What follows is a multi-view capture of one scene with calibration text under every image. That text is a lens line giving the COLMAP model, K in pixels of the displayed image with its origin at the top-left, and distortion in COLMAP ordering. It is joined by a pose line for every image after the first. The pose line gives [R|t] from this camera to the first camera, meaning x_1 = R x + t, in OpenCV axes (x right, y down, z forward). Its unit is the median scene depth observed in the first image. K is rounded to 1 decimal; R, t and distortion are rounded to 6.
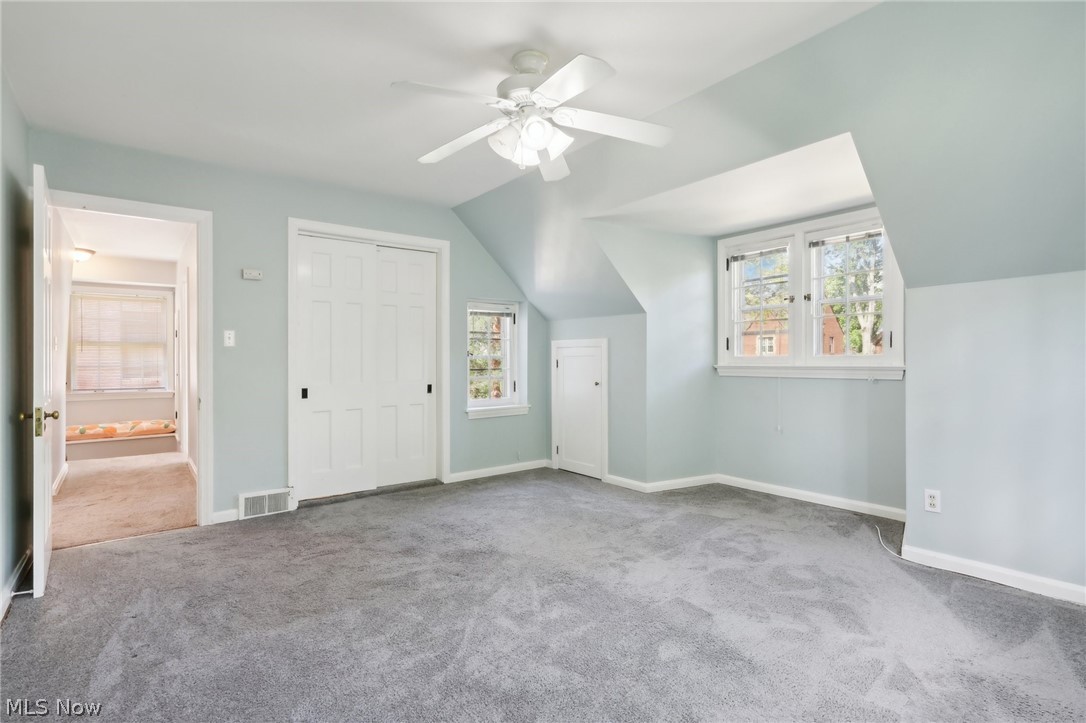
lens RADIAL K [[516.3, 0, 543.0], [0, 516.3, 361.5], [0, 0, 1]] dist [-0.014460, 0.000113]
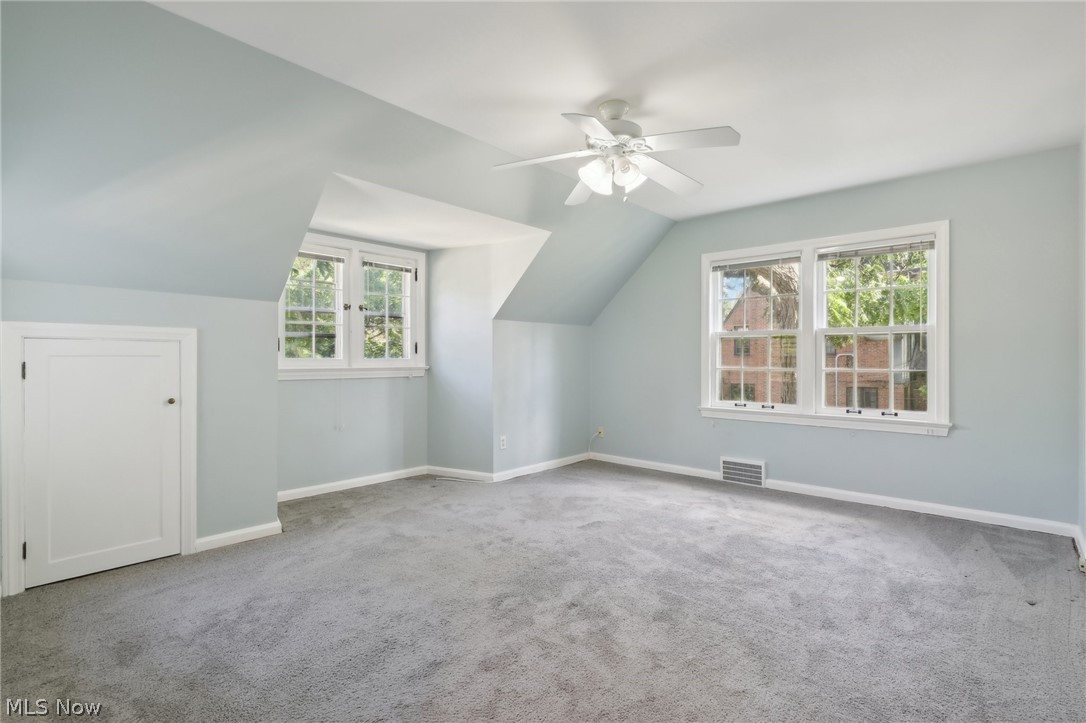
lens RADIAL K [[516.3, 0, 543.0], [0, 516.3, 361.5], [0, 0, 1]] dist [-0.014460, 0.000113]
pose [[-0.167071, 0.001870, 0.985943, -0.771208], [0.006563, 0.999978, -0.000785, -0.001040], [-0.985923, 0.006339, -0.167079, 0.901372]]
